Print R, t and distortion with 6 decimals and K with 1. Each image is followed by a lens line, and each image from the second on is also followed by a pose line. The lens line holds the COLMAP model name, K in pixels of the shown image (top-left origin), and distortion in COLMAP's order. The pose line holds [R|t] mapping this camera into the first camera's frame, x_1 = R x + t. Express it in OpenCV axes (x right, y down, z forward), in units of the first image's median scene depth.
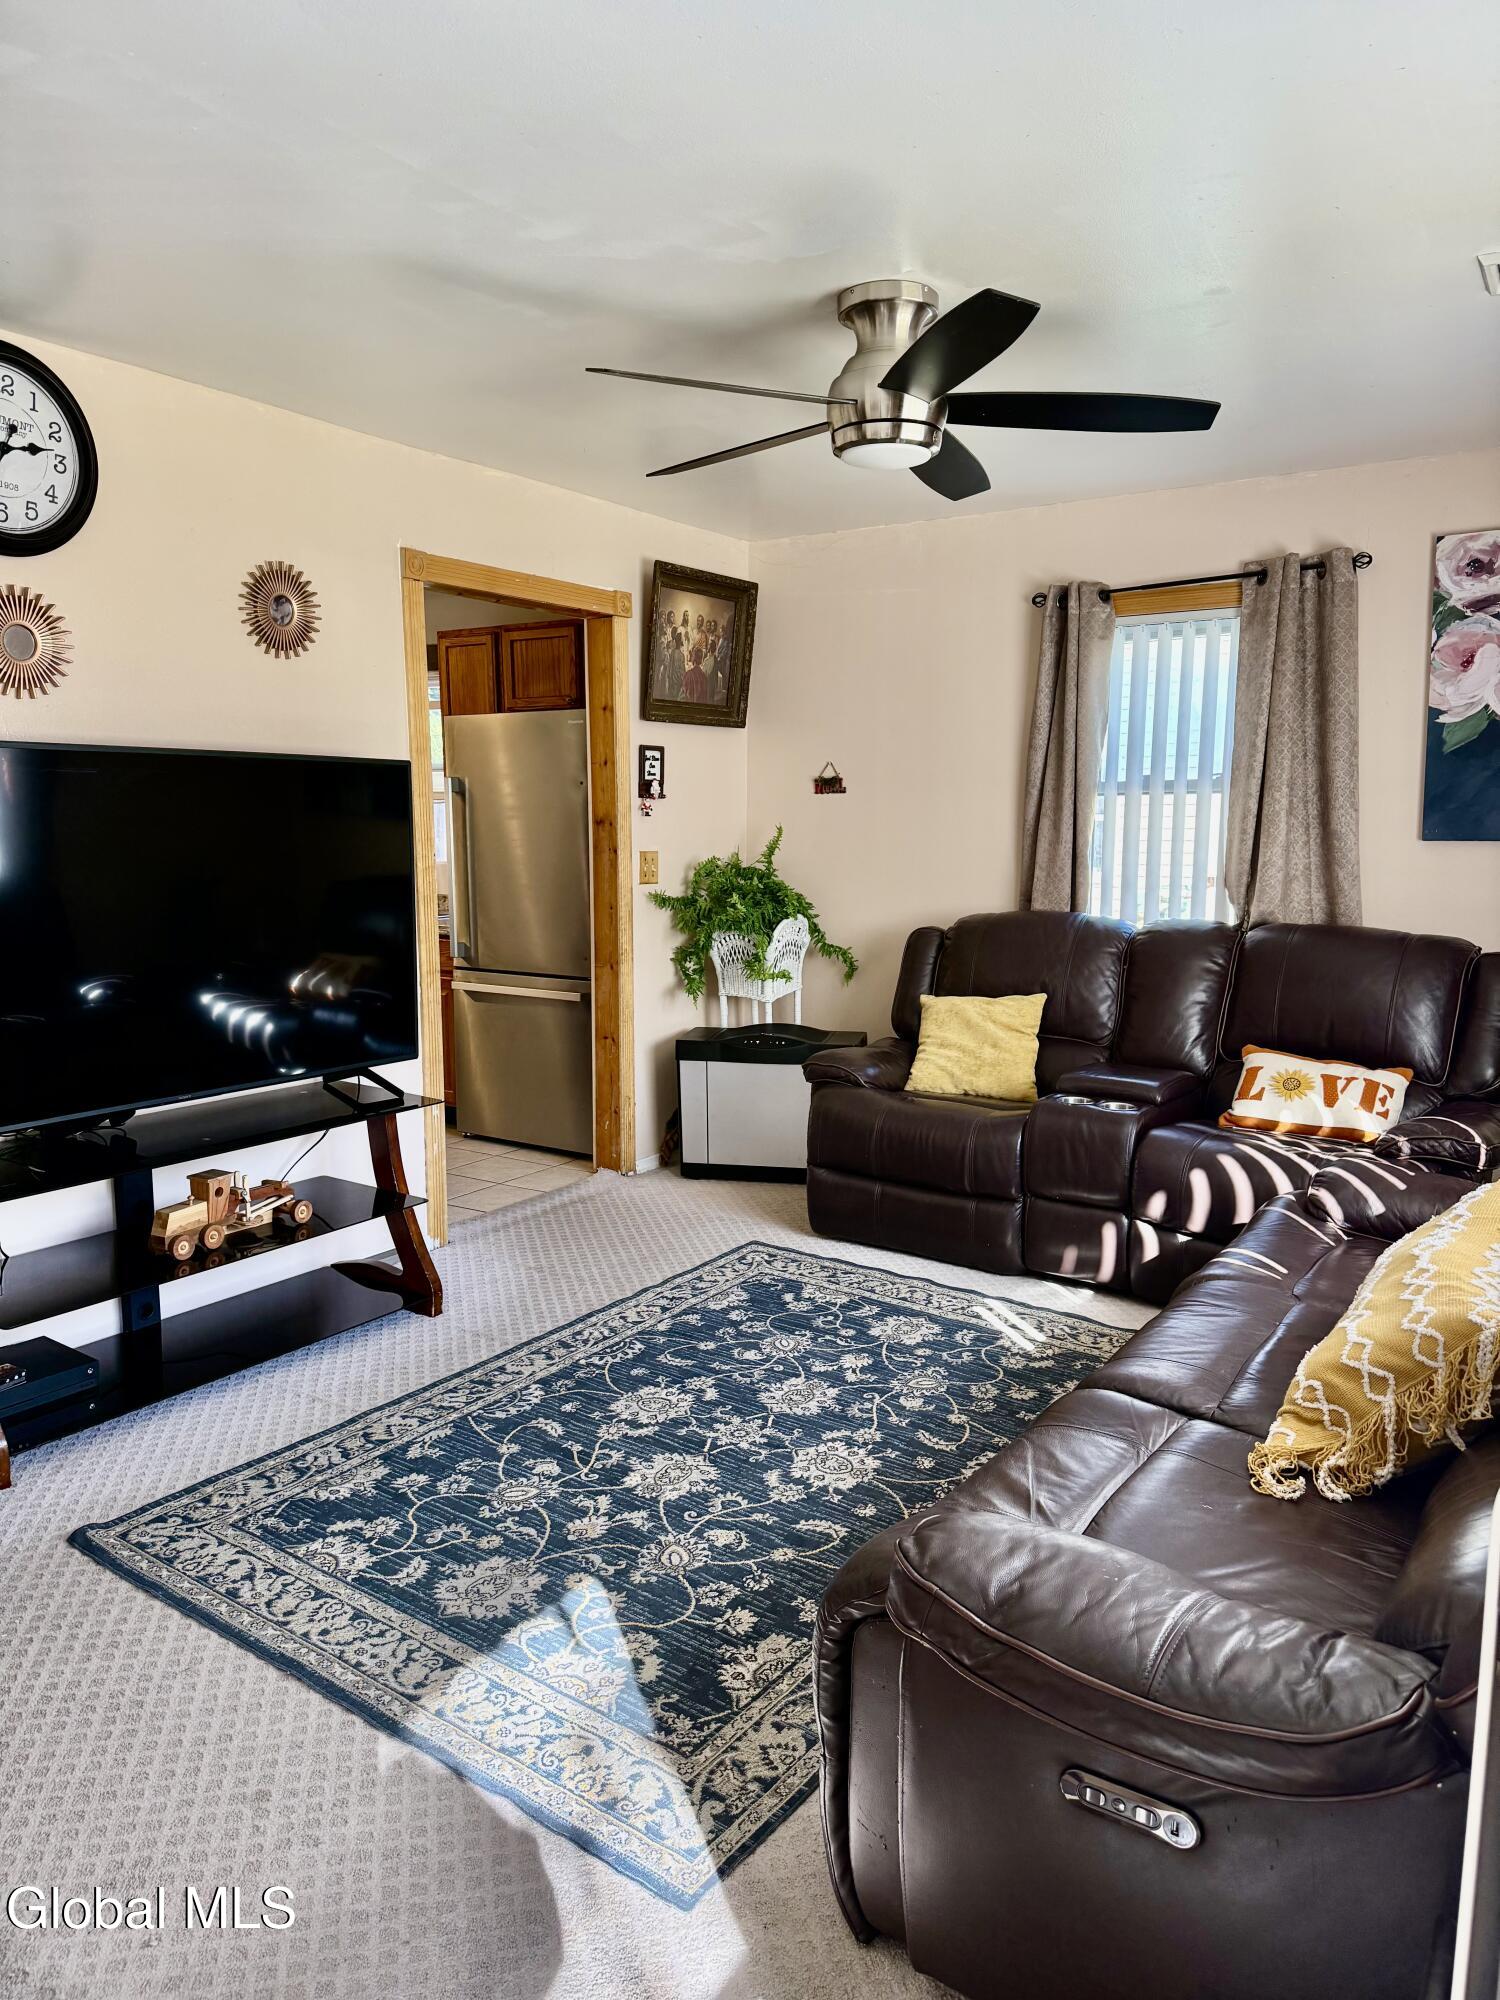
lens RADIAL K [[1399.4, 0, 750.0], [0, 1399.4, 1000.0], [0, 0, 1]] dist [0.171558, -0.339510]
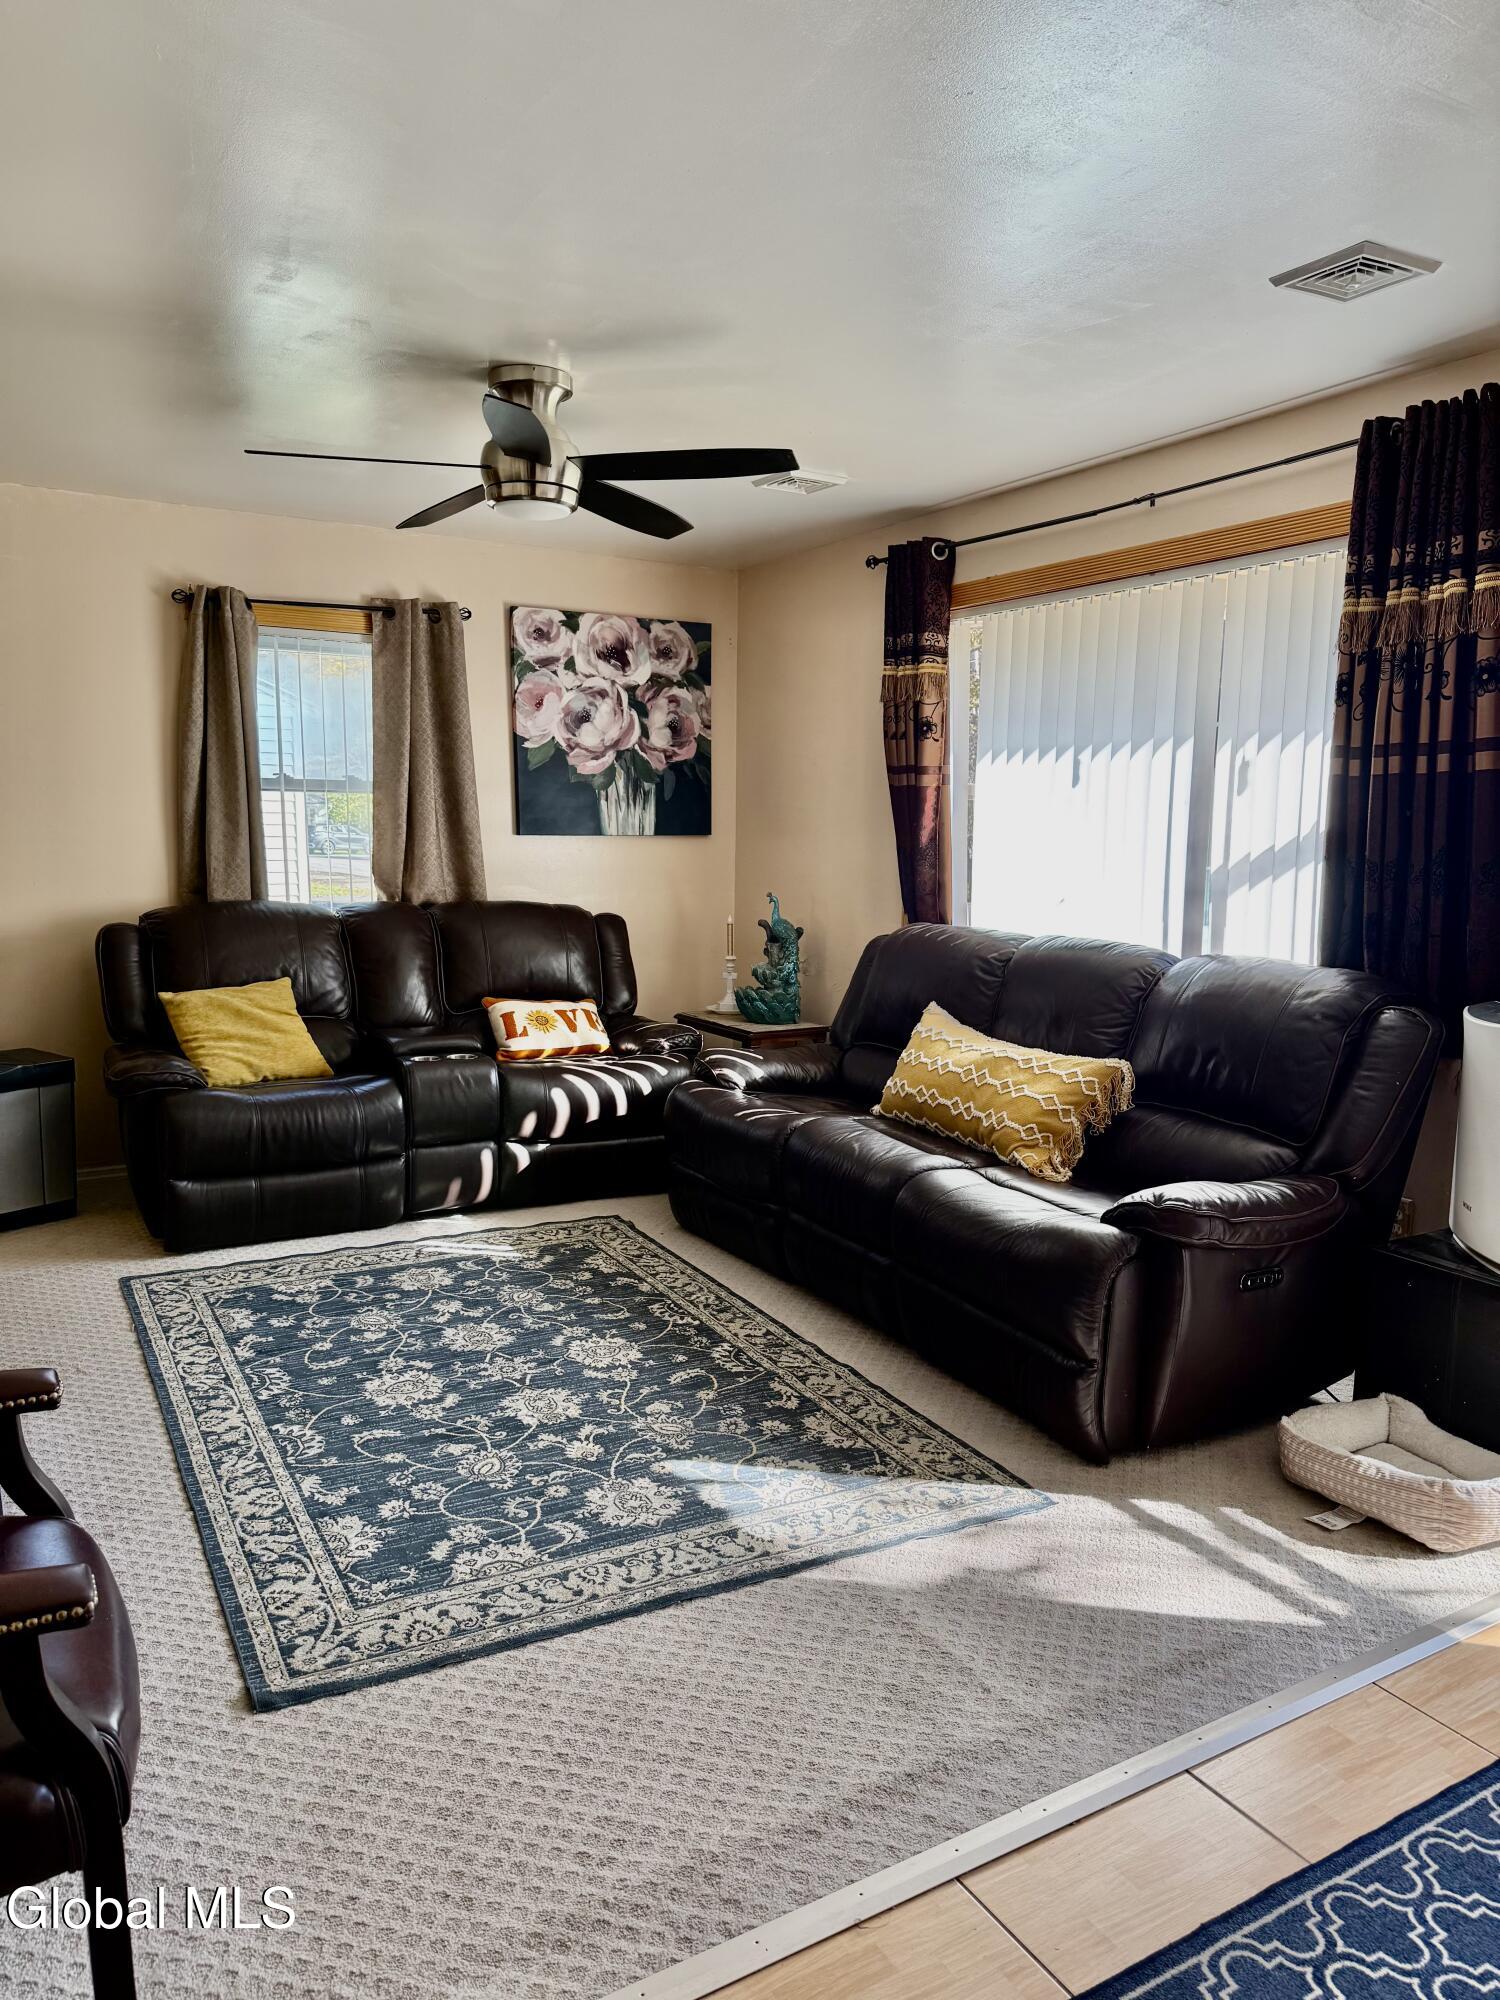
lens RADIAL K [[1399.4, 0, 750.0], [0, 1399.4, 1000.0], [0, 0, 1]] dist [0.171558, -0.339510]
pose [[0.436084, -0.109820, 0.893180, -0.755469], [0.104617, 0.991983, 0.070889, -0.034393], [-0.893804, 0.062528, 0.444077, 0.271688]]
